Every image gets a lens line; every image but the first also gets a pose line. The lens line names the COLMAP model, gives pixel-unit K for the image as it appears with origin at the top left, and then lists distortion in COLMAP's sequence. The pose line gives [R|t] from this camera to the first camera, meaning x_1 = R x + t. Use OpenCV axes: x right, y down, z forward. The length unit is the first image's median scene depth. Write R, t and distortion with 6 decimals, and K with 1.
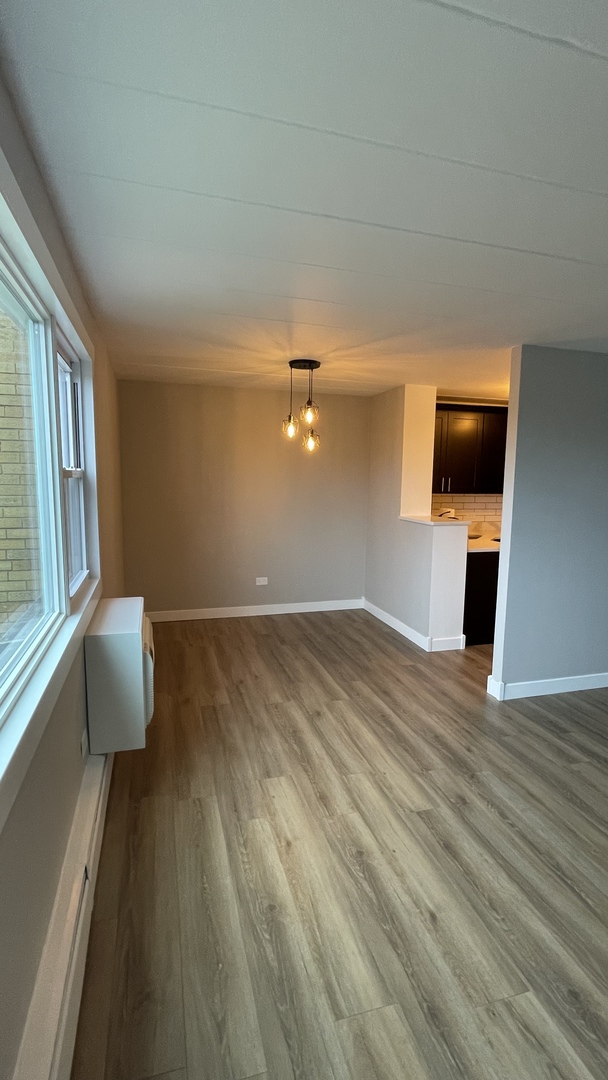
lens RADIAL K [[510.1, 0, 310.8], [0, 510.1, 540.0], [0, 0, 1]] dist [-0.000386, -0.000414]
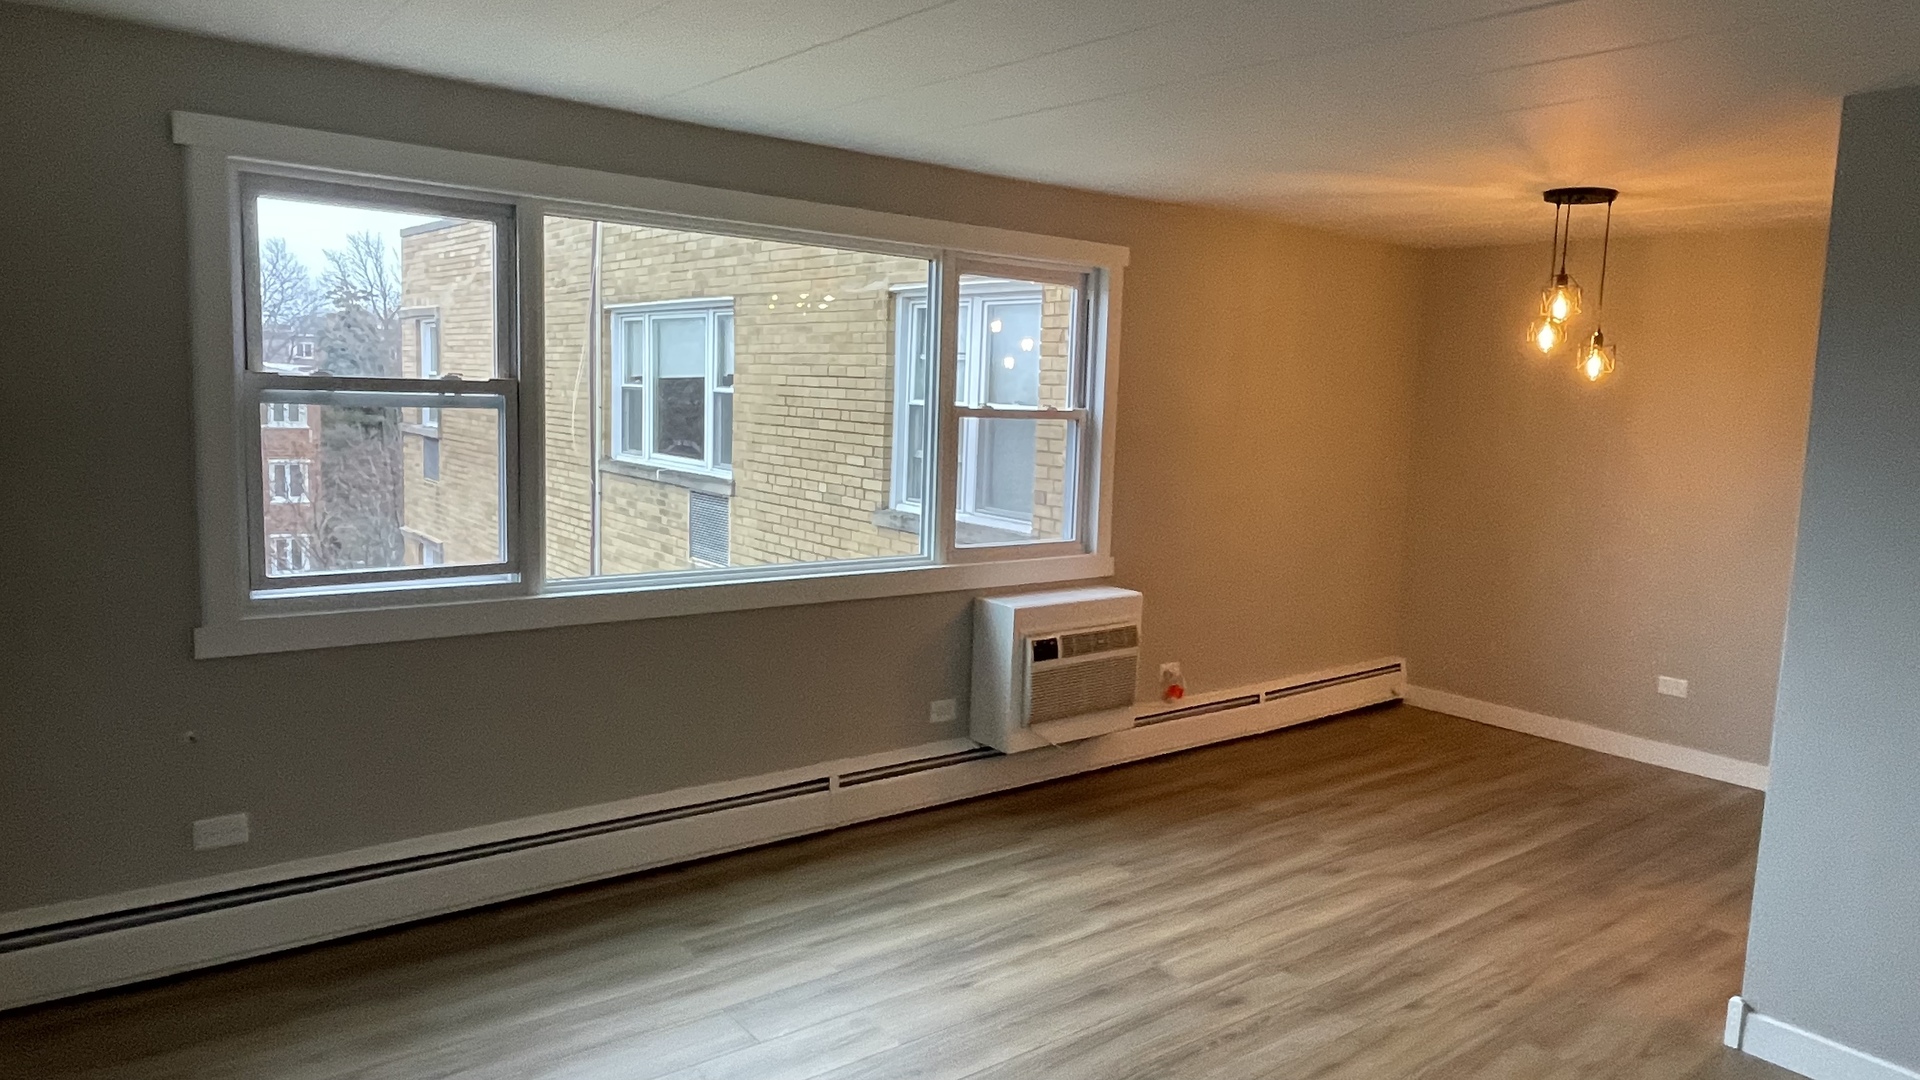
lens RADIAL K [[1243.5, 0, 977.1], [0, 1243.5, 528.6], [0, 0, 1]] dist [-0.006684, 0.001145]
pose [[0.377192, 0.102707, -0.920422, 0.751149], [-0.146161, 0.987979, 0.050349, -0.018131], [0.914529, 0.115539, 0.387669, 0.080983]]
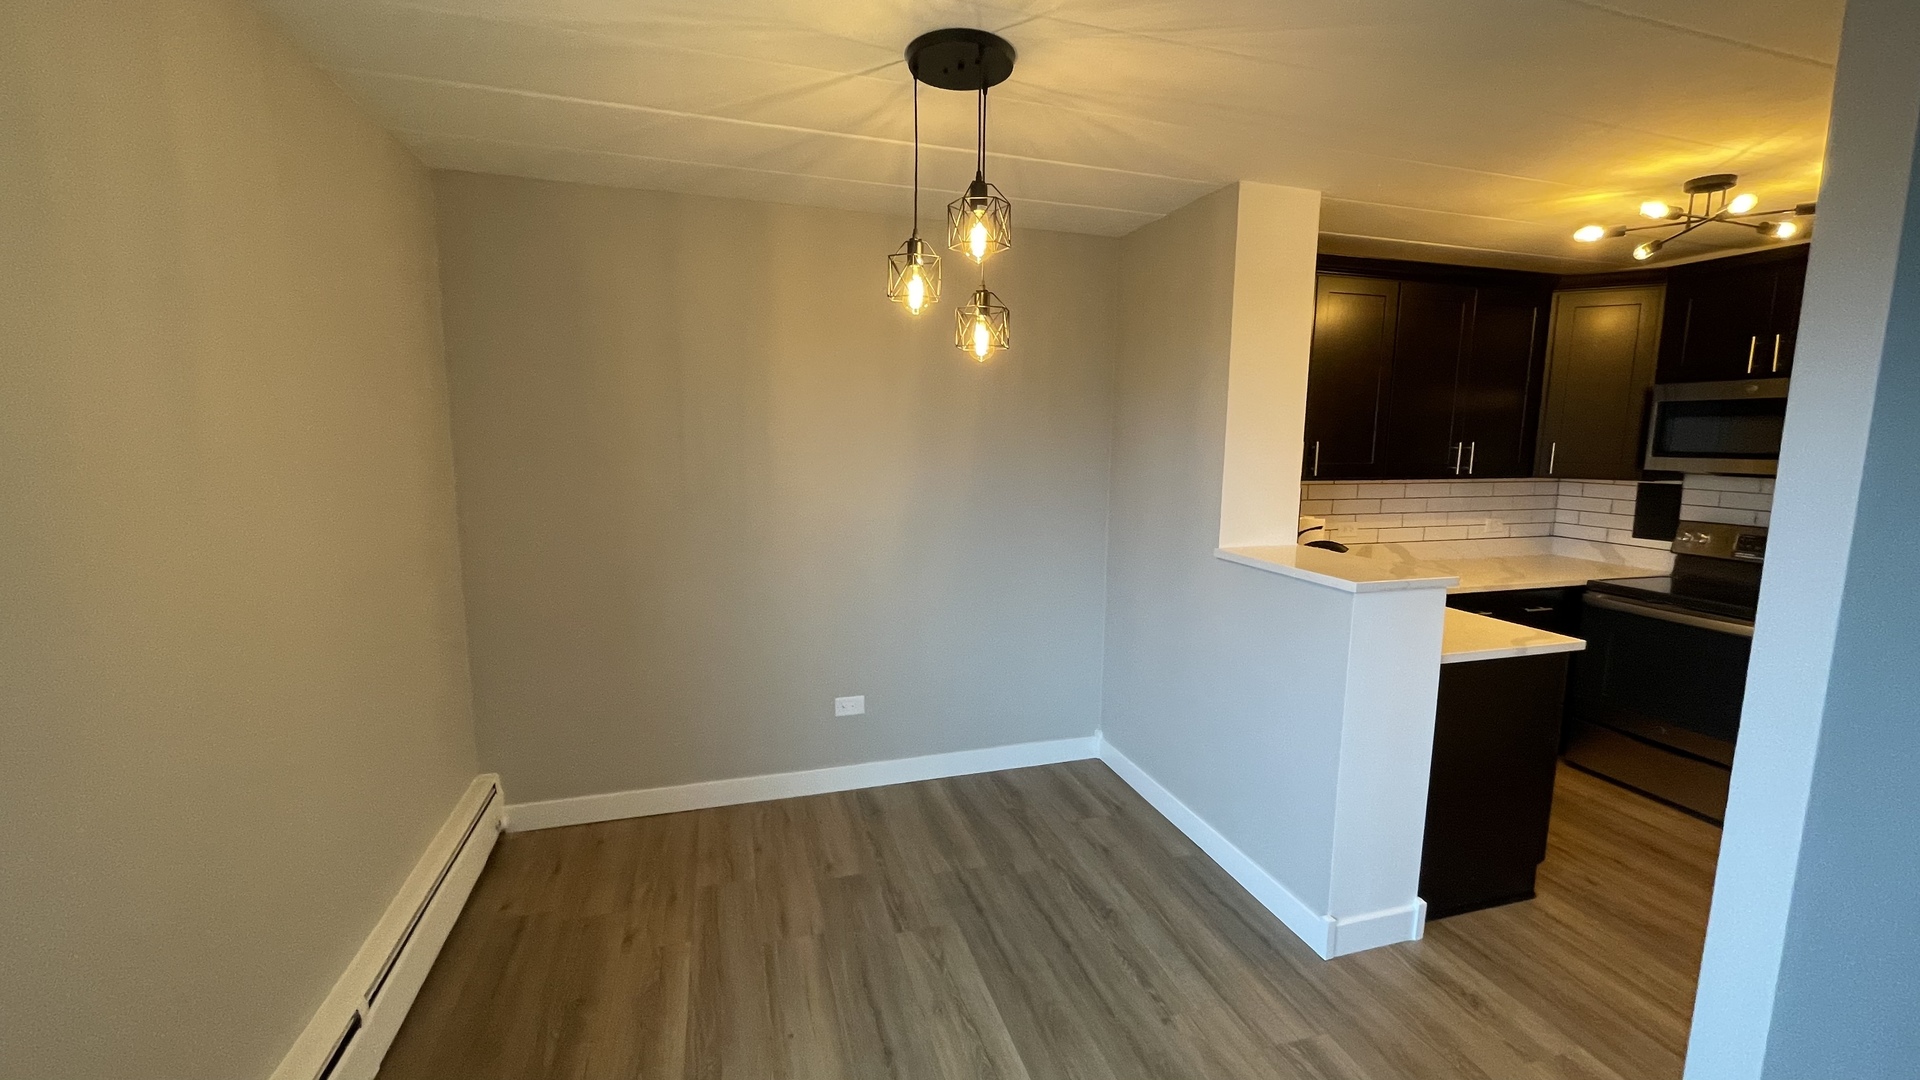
lens RADIAL K [[781.5, 0, 960.8], [0, 781.5, 539.3], [0, 0, 1]] dist [-0.002510, -0.000011]
pose [[0.999987, -0.004656, 0.001867, -0.012581], [0.004635, 0.999929, 0.010982, -0.066651], [-0.001918, -0.010973, 0.999938, 0.483582]]
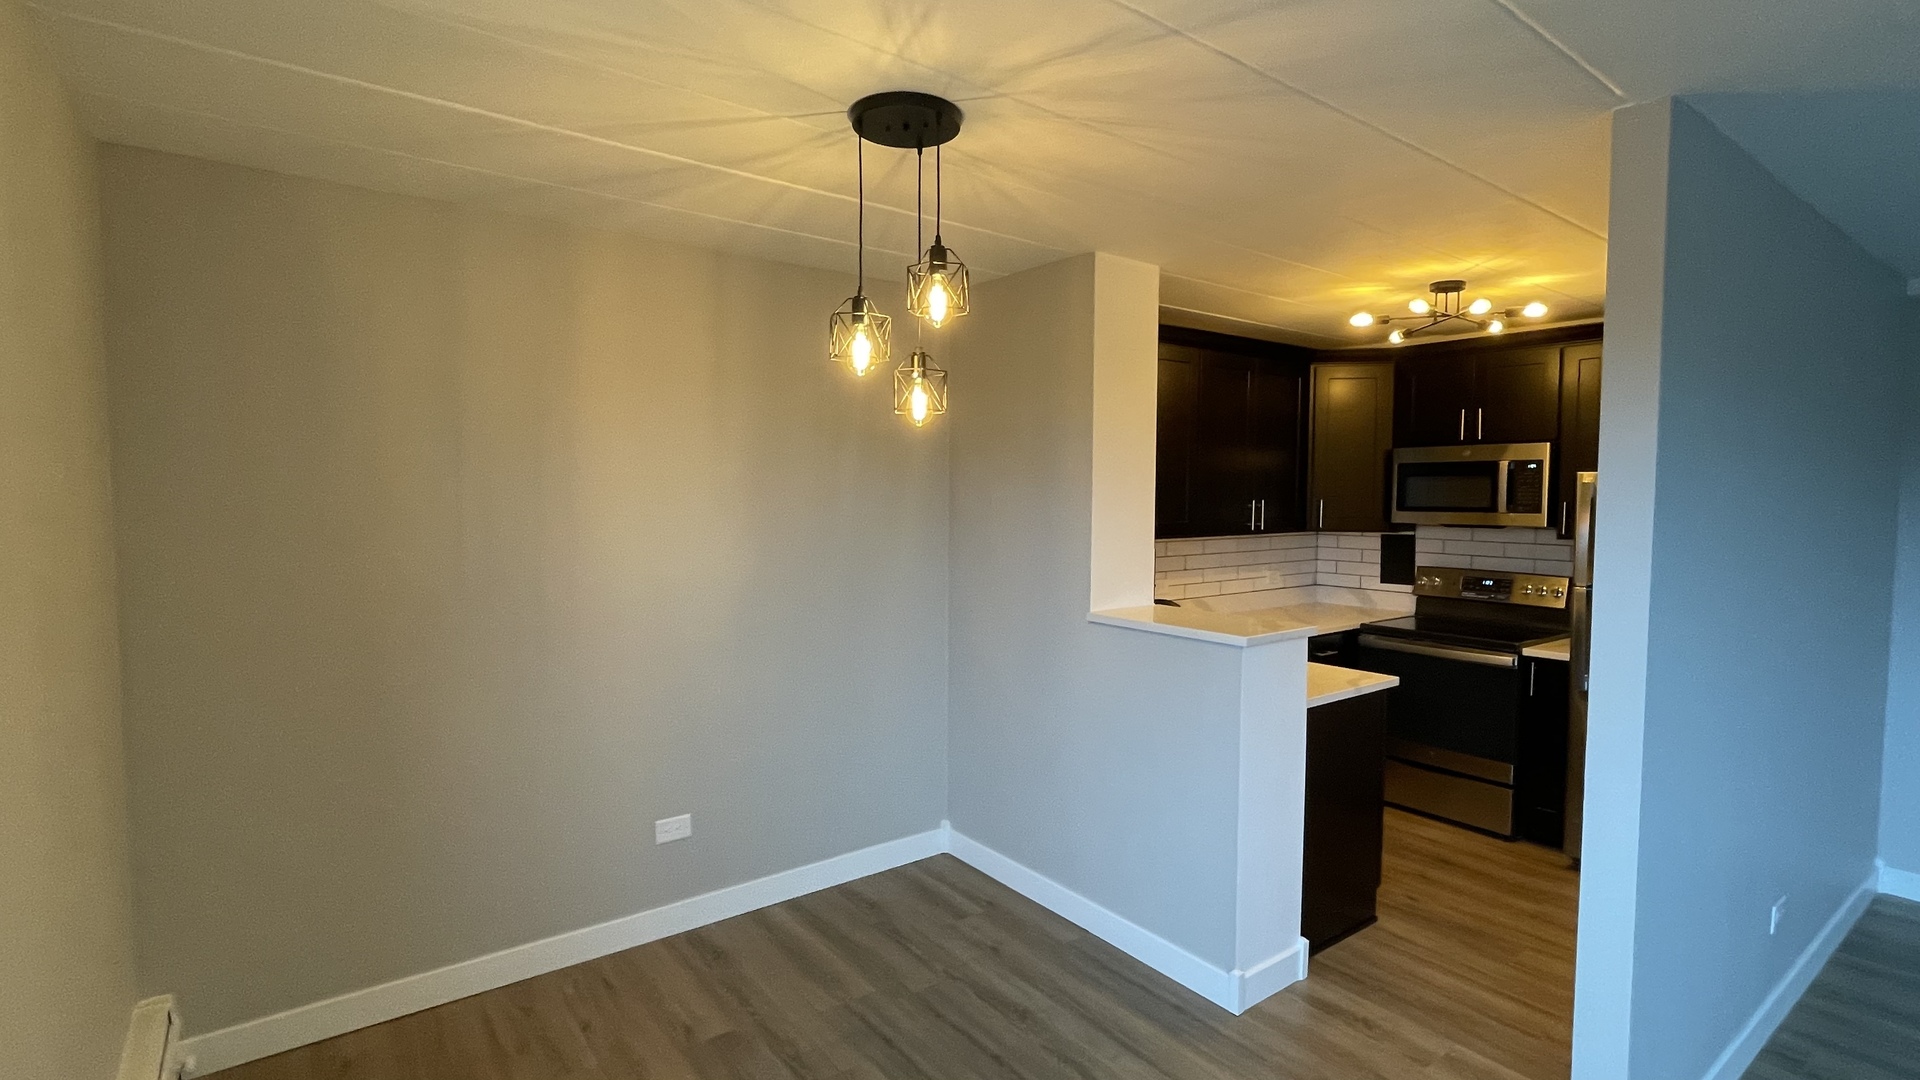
lens RADIAL K [[906.9, 0, 959.7], [0, 906.9, 539.2], [0, 0, 1]] dist [-0.000386, -0.000414]
pose [[0.938334, -0.029902, 0.344434, -0.144392], [0.052911, 0.996937, -0.057597, -0.072853], [-0.341657, 0.072270, 0.937042, 0.470454]]
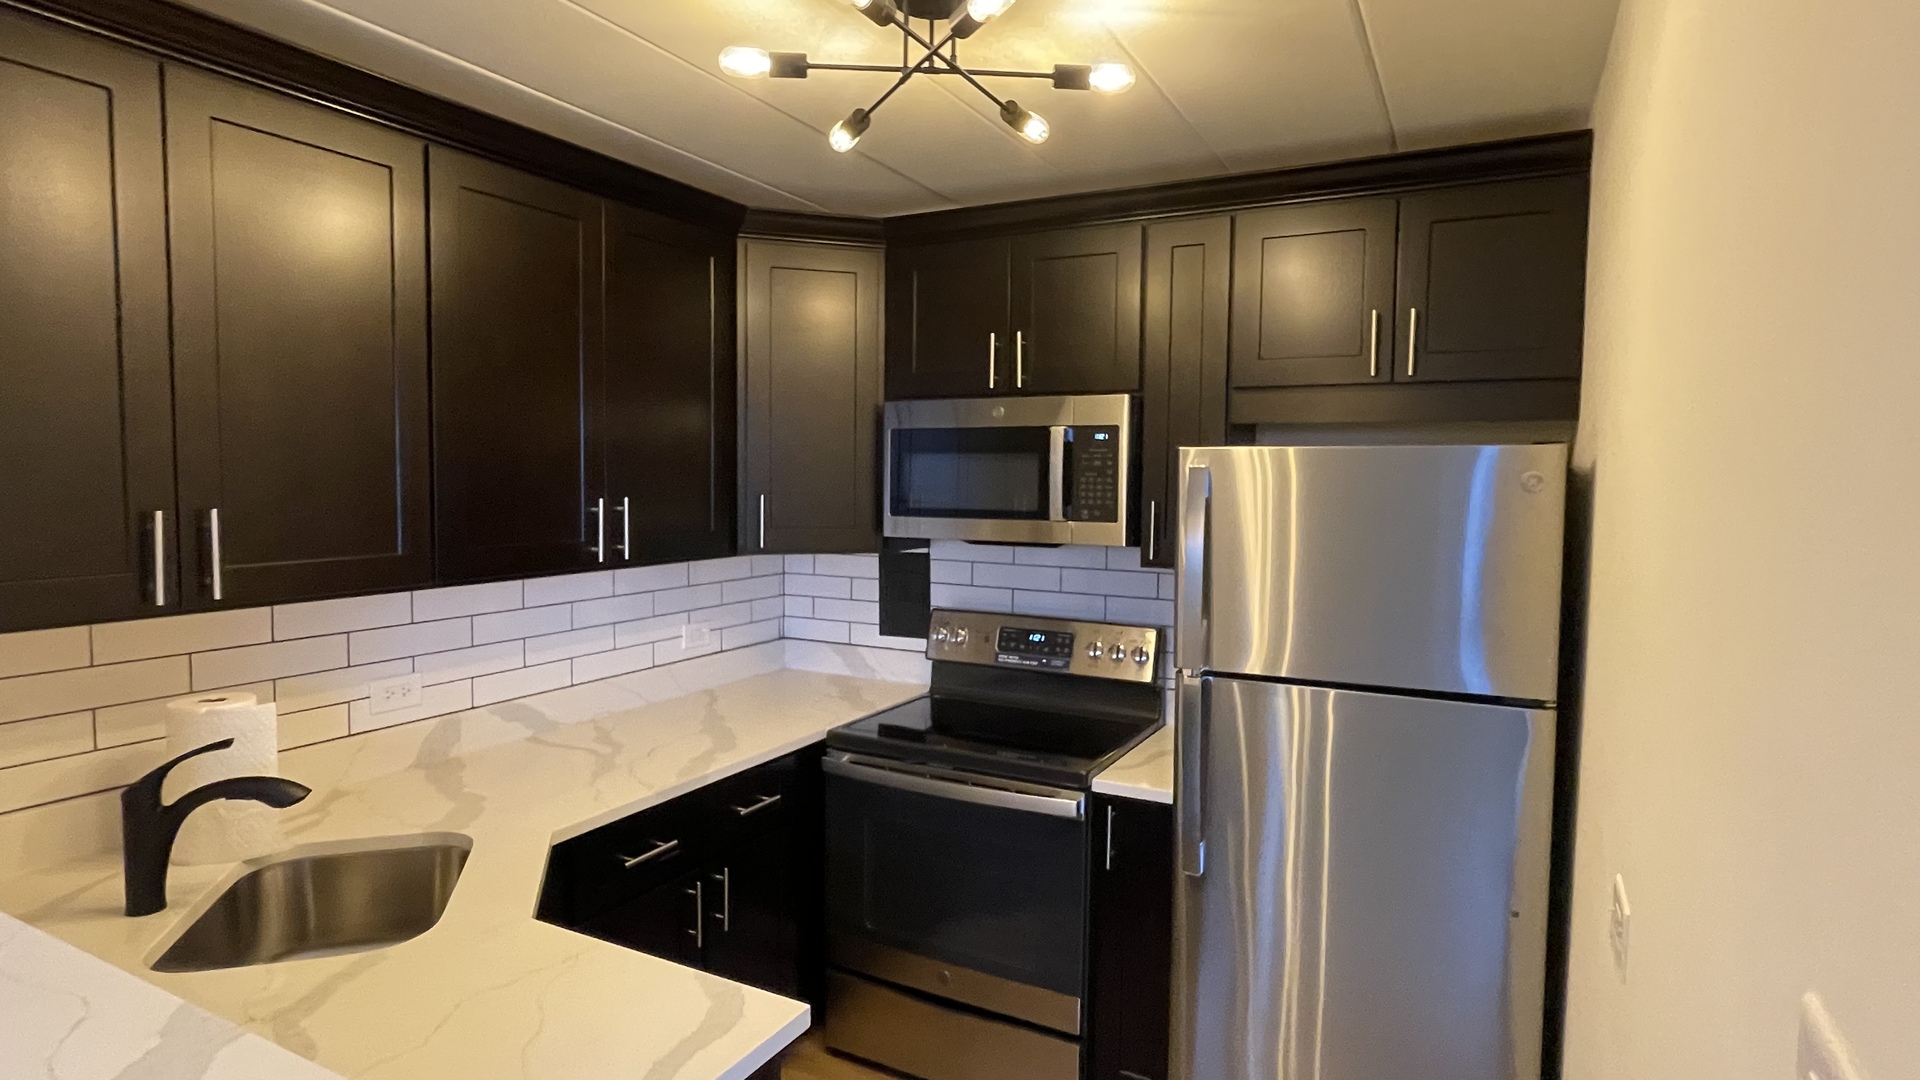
lens RADIAL K [[1004.2, 0, 963.6], [0, 1004.2, 524.5], [0, 0, 1]] dist [-0.032123, -0.000107]
pose [[0.698895, -0.042179, 0.713979, 0.274363], [0.088387, 0.995701, -0.027698, -0.112290], [-0.709741, 0.082465, 0.699619, 0.804018]]
